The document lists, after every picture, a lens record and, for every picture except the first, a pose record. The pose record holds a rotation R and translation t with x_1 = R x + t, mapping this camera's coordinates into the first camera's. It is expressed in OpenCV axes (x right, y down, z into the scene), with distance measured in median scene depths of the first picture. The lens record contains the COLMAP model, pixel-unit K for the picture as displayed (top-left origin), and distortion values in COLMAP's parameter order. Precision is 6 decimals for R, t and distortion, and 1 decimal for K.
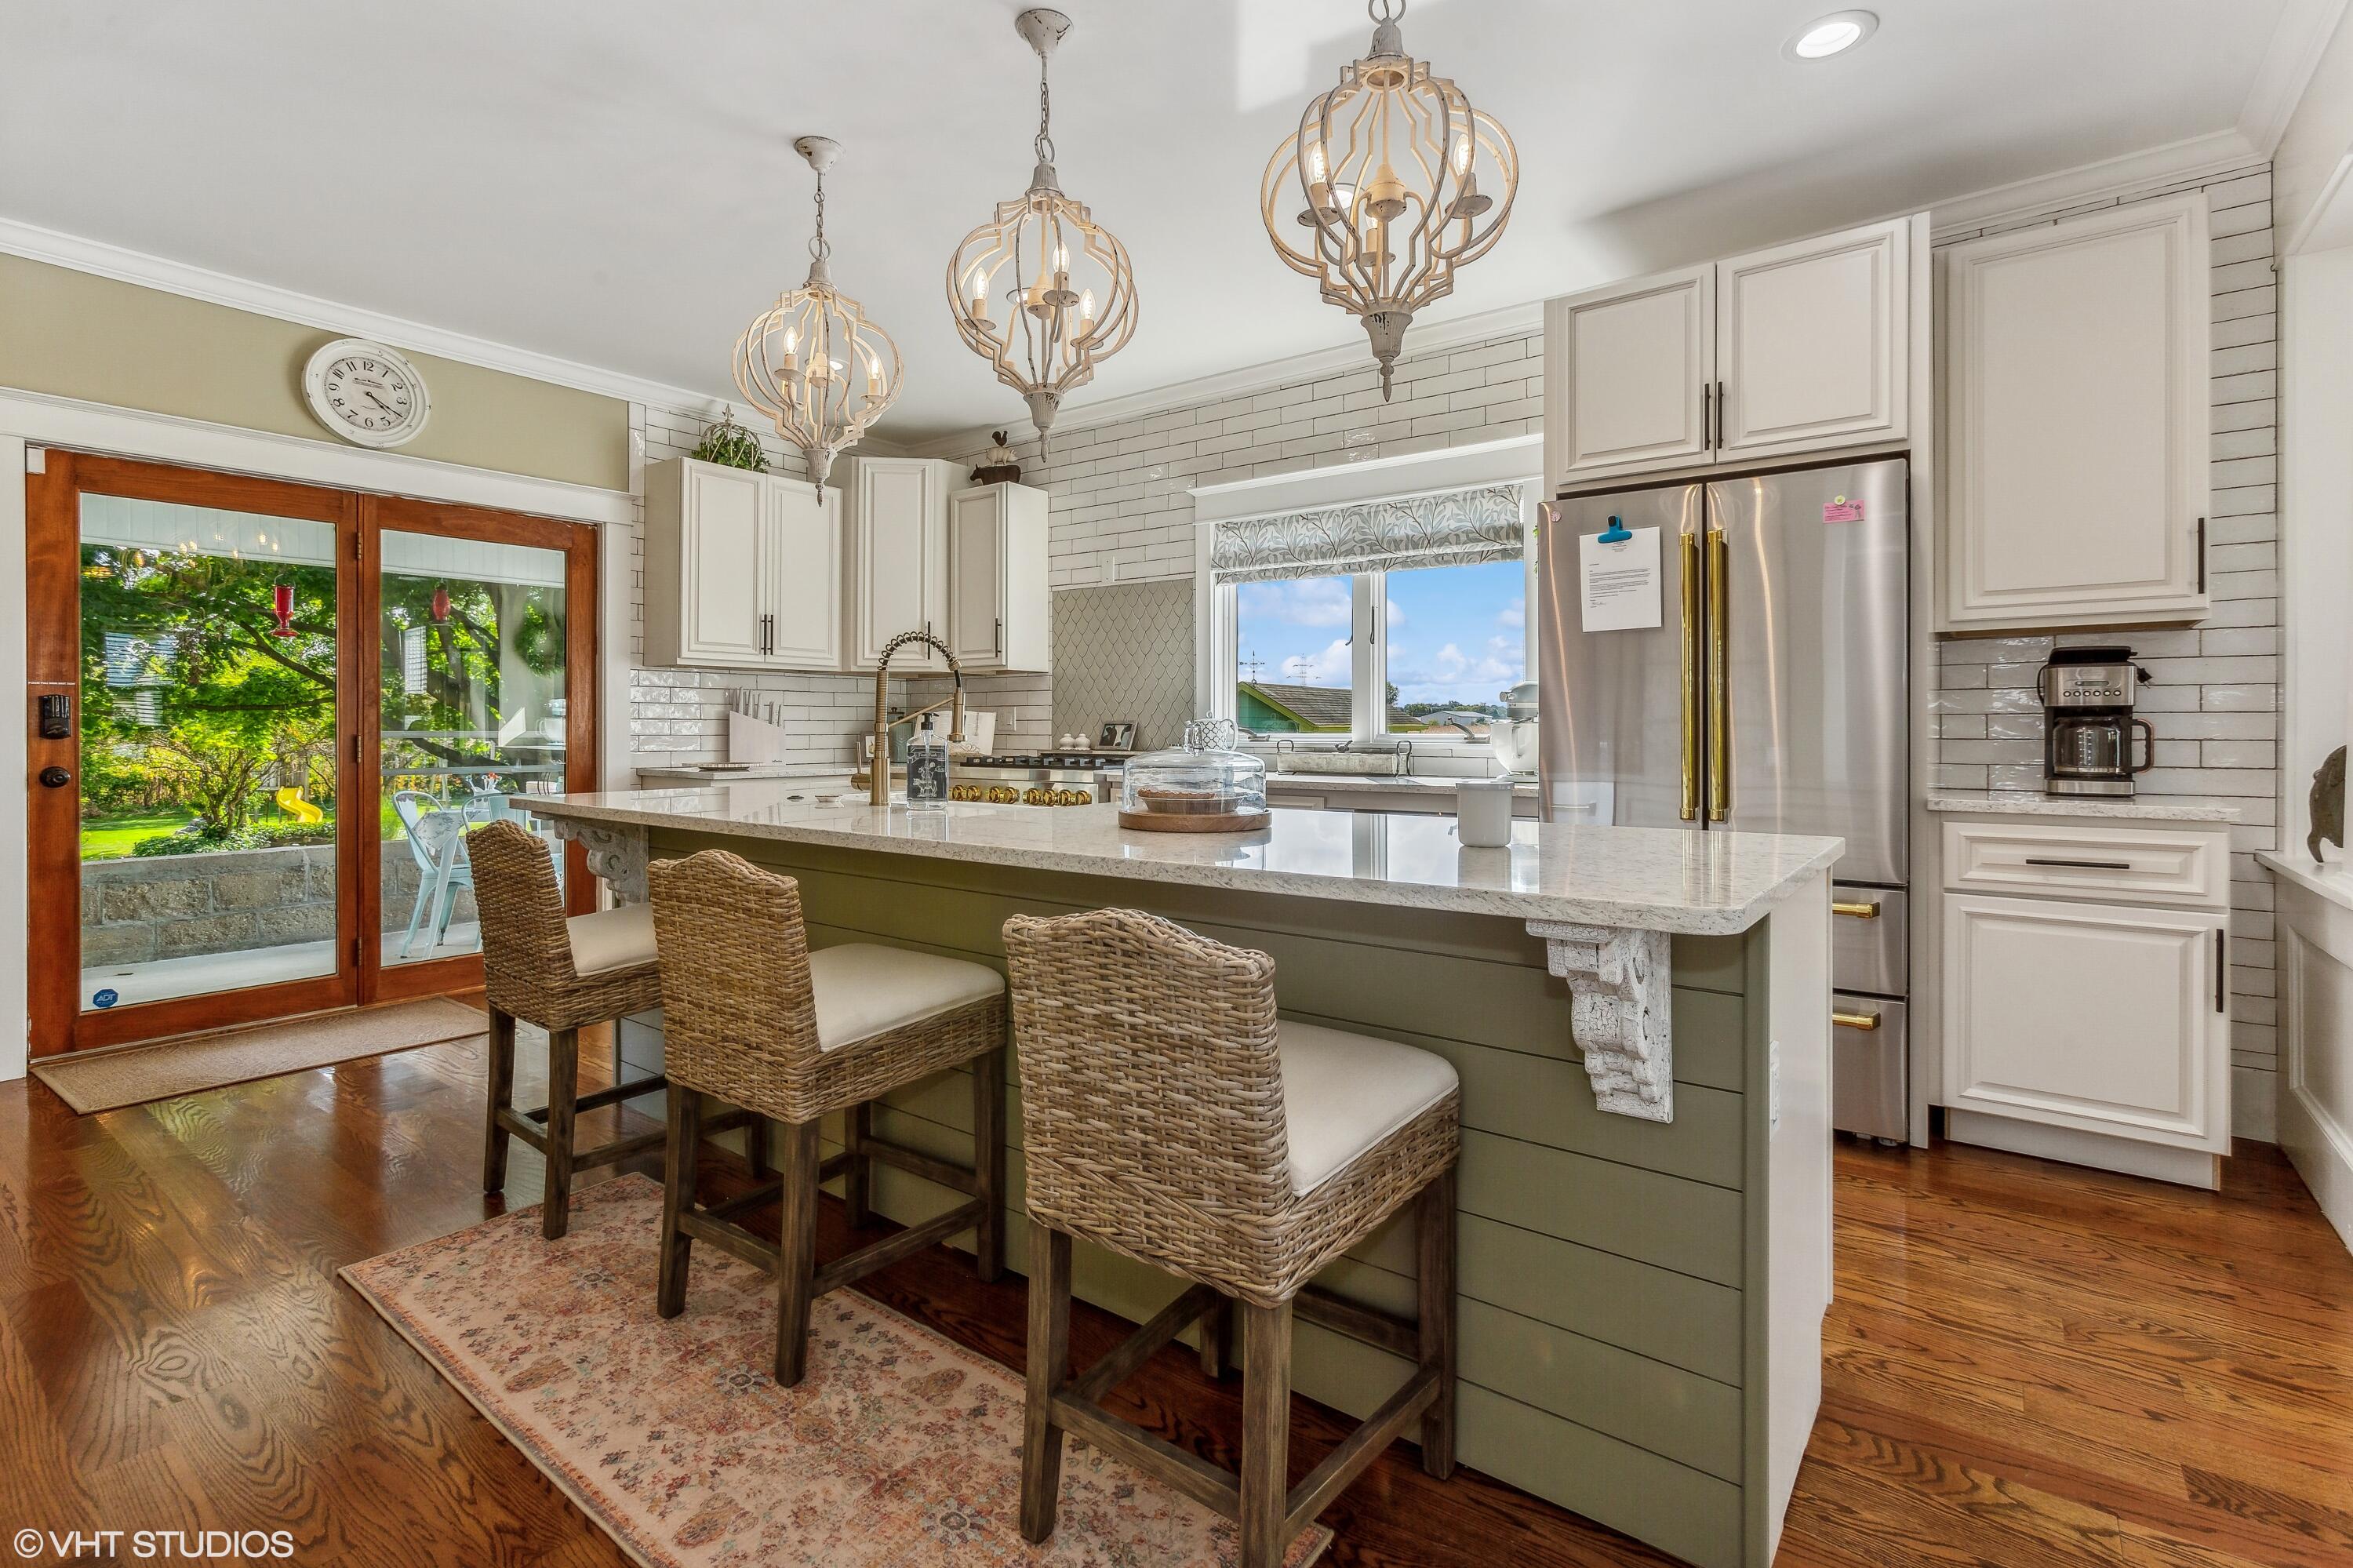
lens RADIAL K [[1090.0, 0, 1184.9], [0, 1090.0, 720.4], [0, 0, 1]] dist [-0.026337, 0.000202]
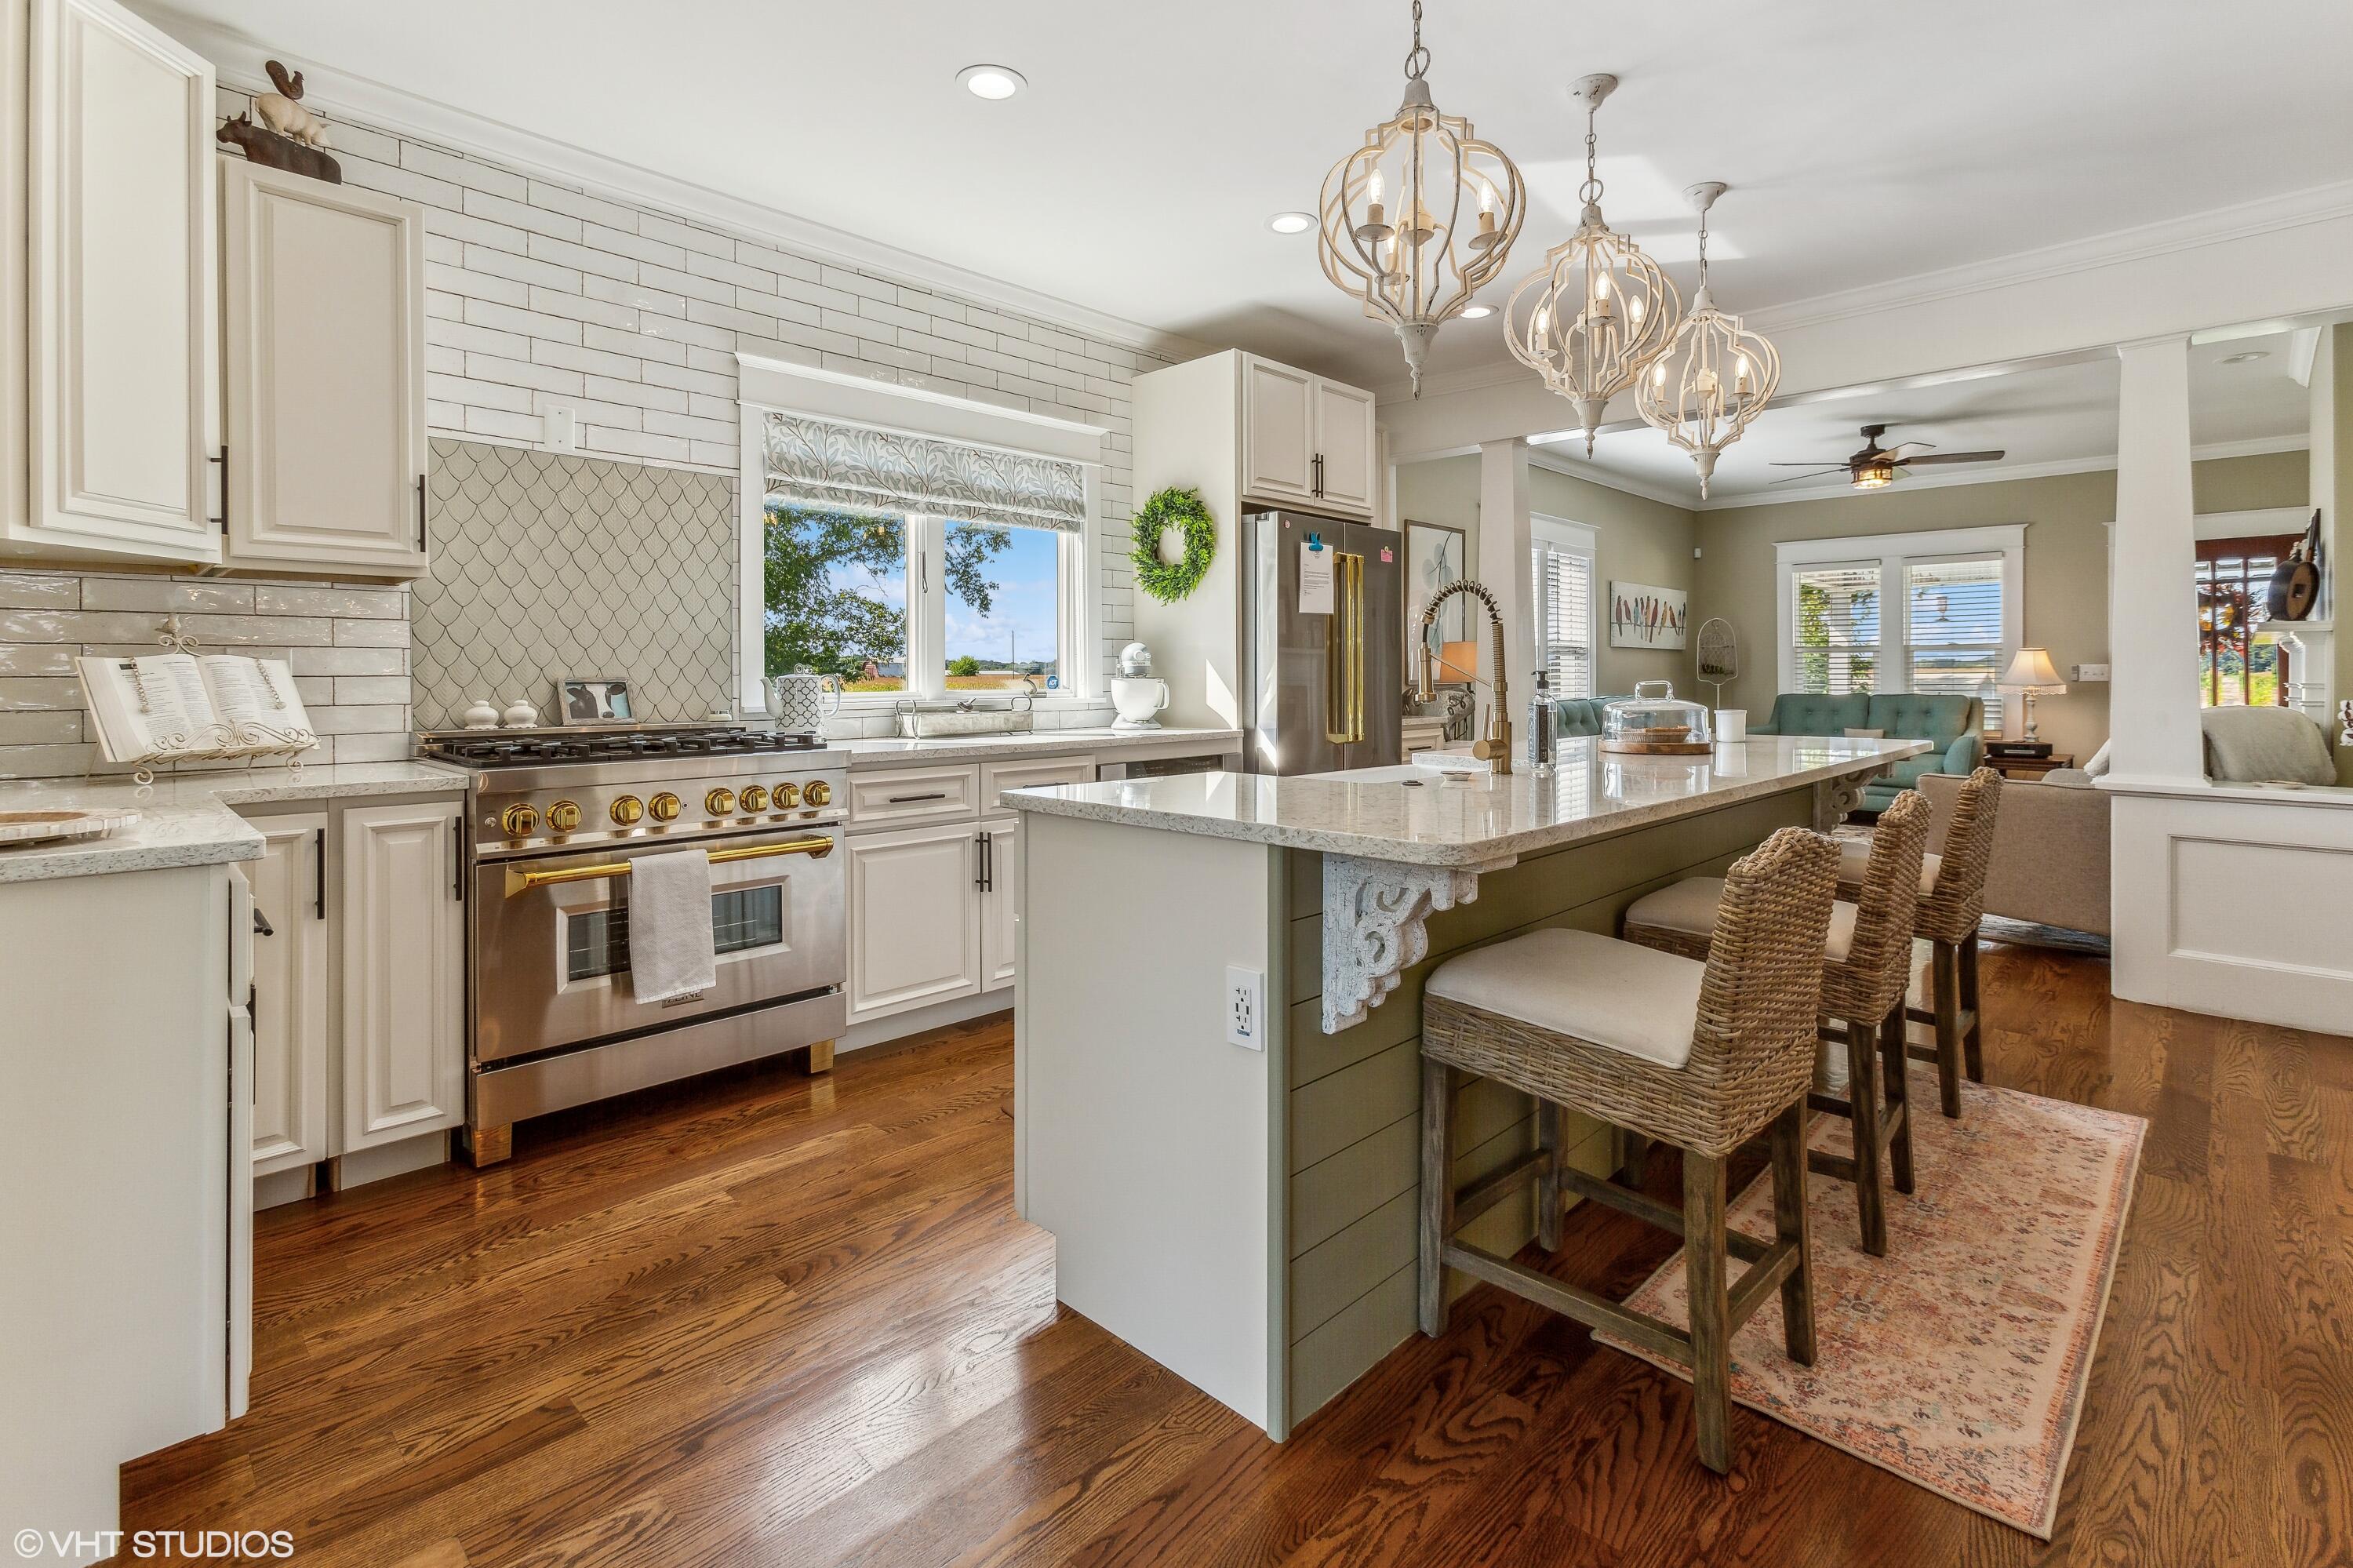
lens RADIAL K [[1085.7, 0, 1174.9], [0, 1085.7, 665.4], [0, 0, 1]] dist [0.017210, 0.000195]
pose [[0.138755, 0.002046, 0.990325, -0.671992], [-0.002772, 0.999995, -0.001678, -0.006881], [-0.990323, -0.002512, 0.138760, 0.626618]]
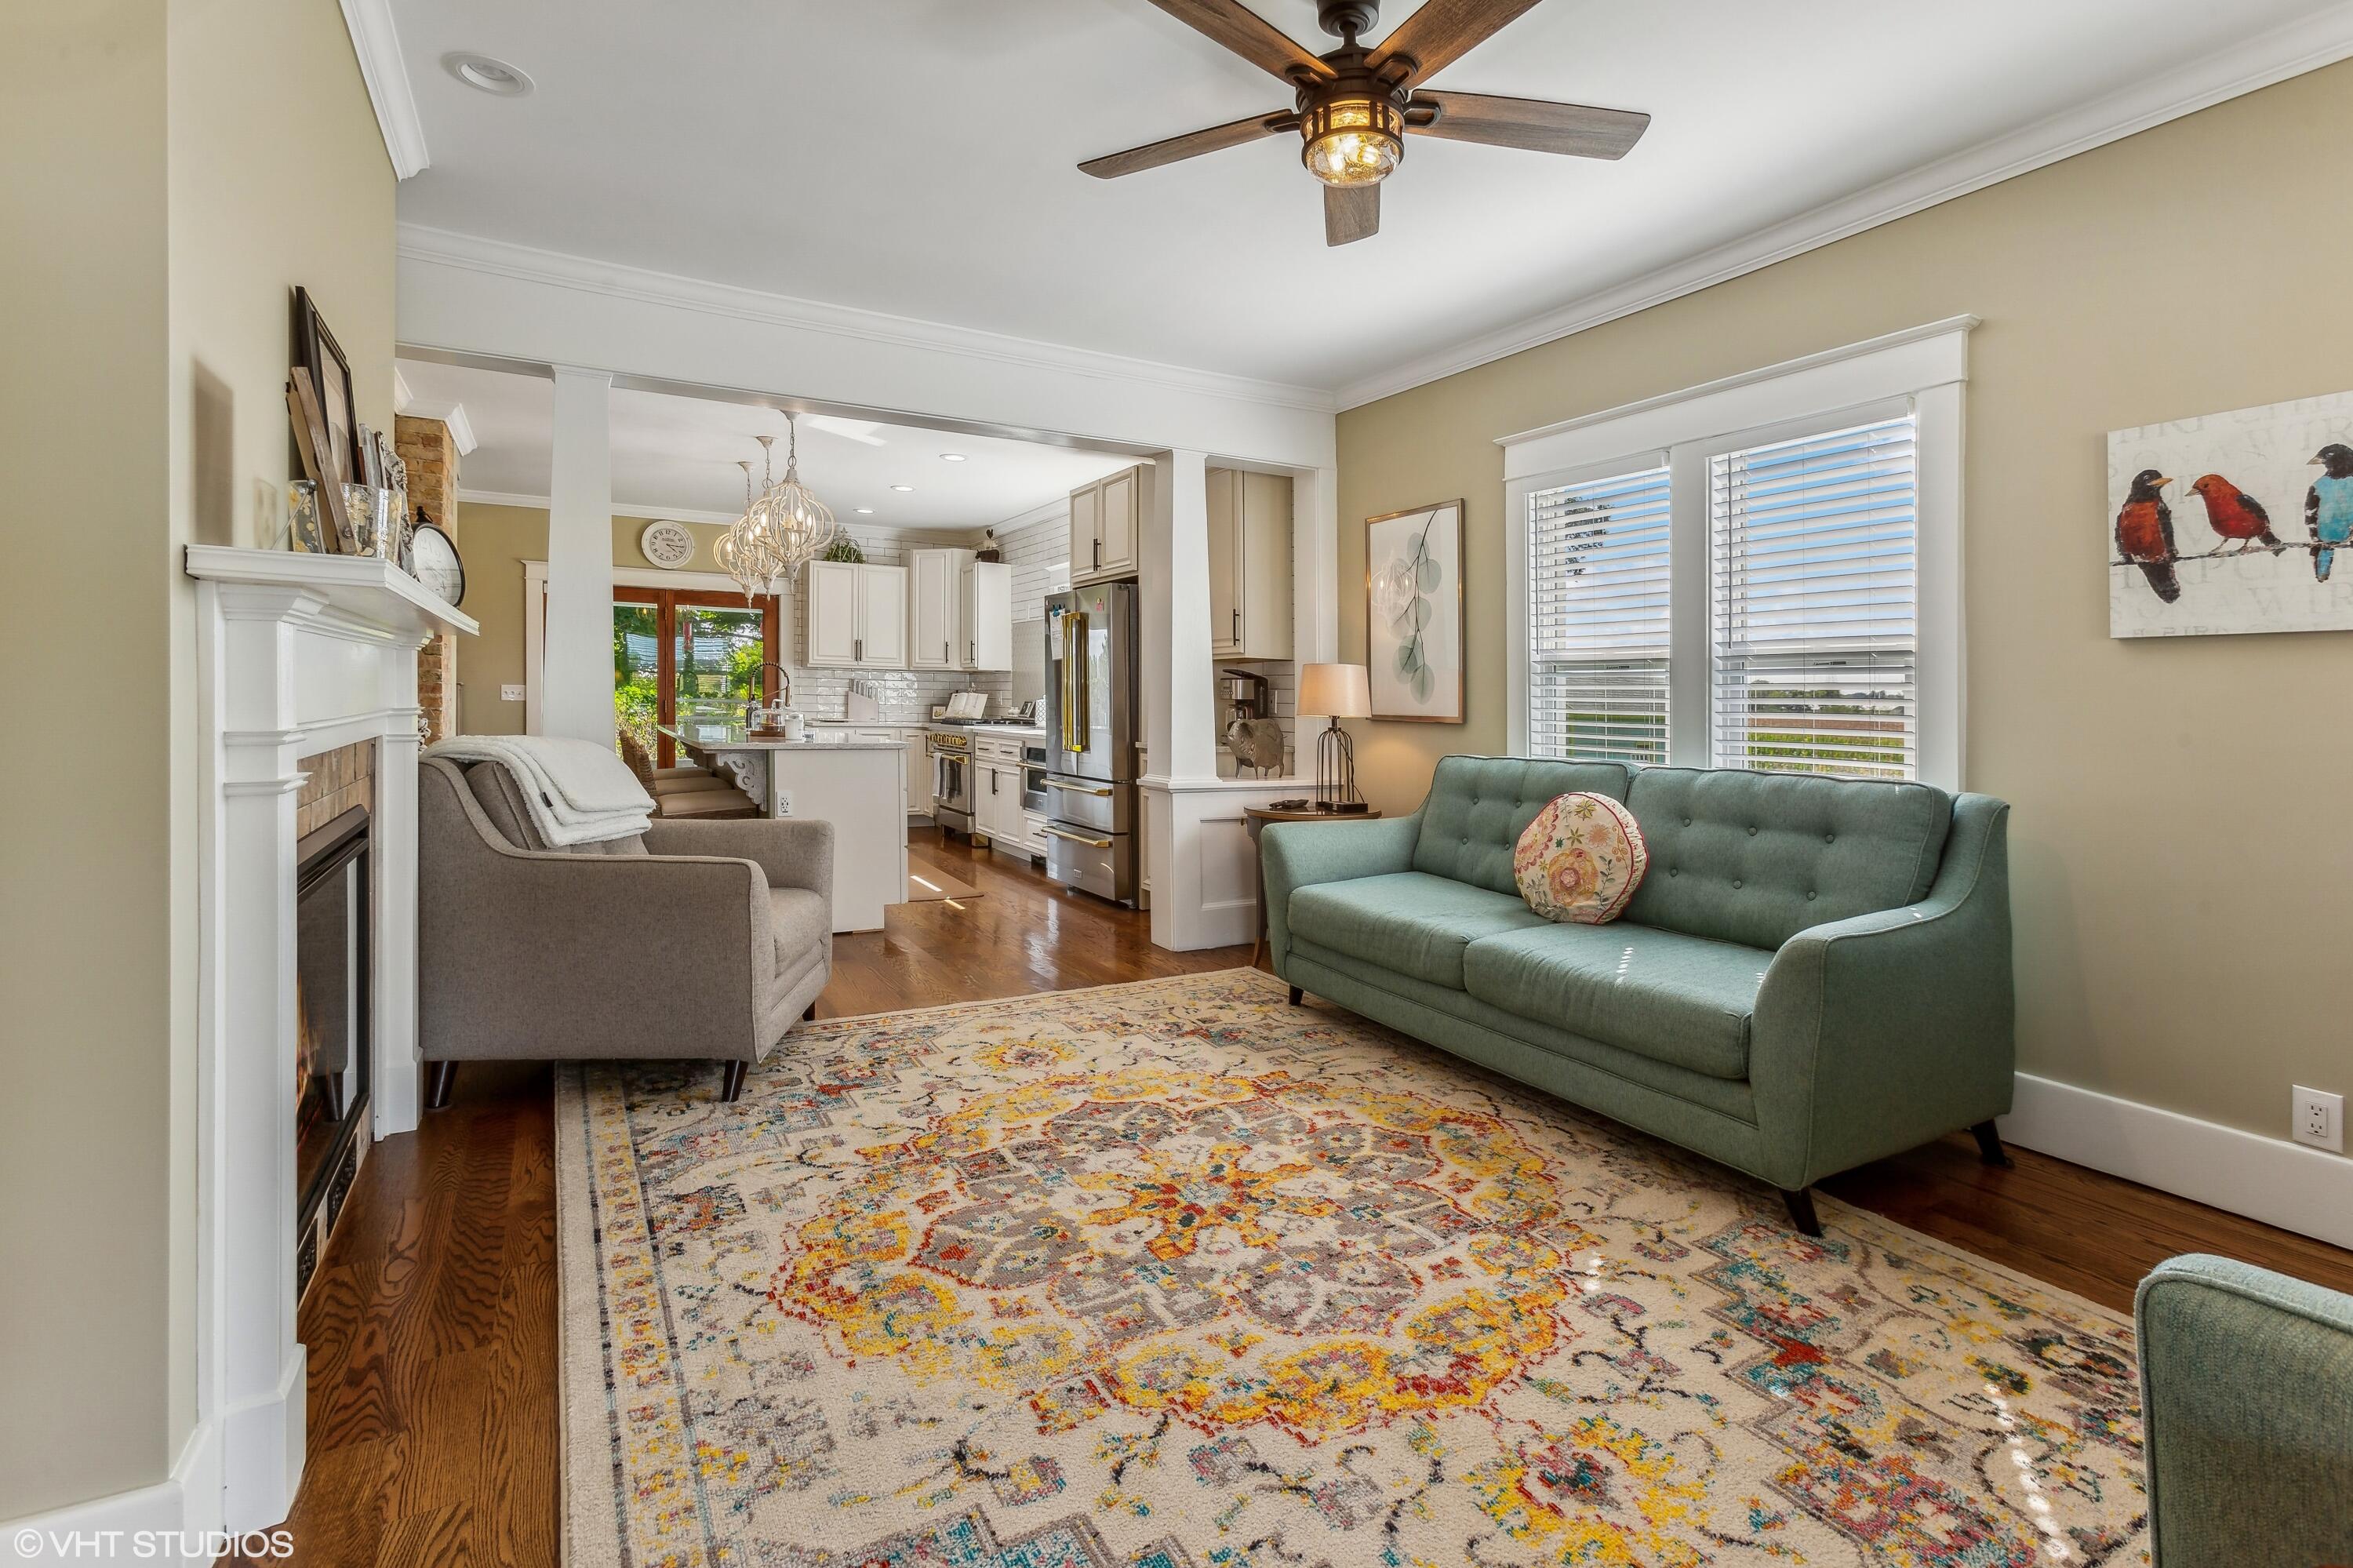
lens RADIAL K [[1090.0, 0, 1184.9], [0, 1090.0, 720.4], [0, 0, 1]] dist [-0.026337, 0.000202]
pose [[0.910254, 0.034307, -0.412626, 0.932031], [-0.023310, 0.999227, 0.031658, -0.032996], [0.413394, -0.019198, 0.910350, -0.485963]]
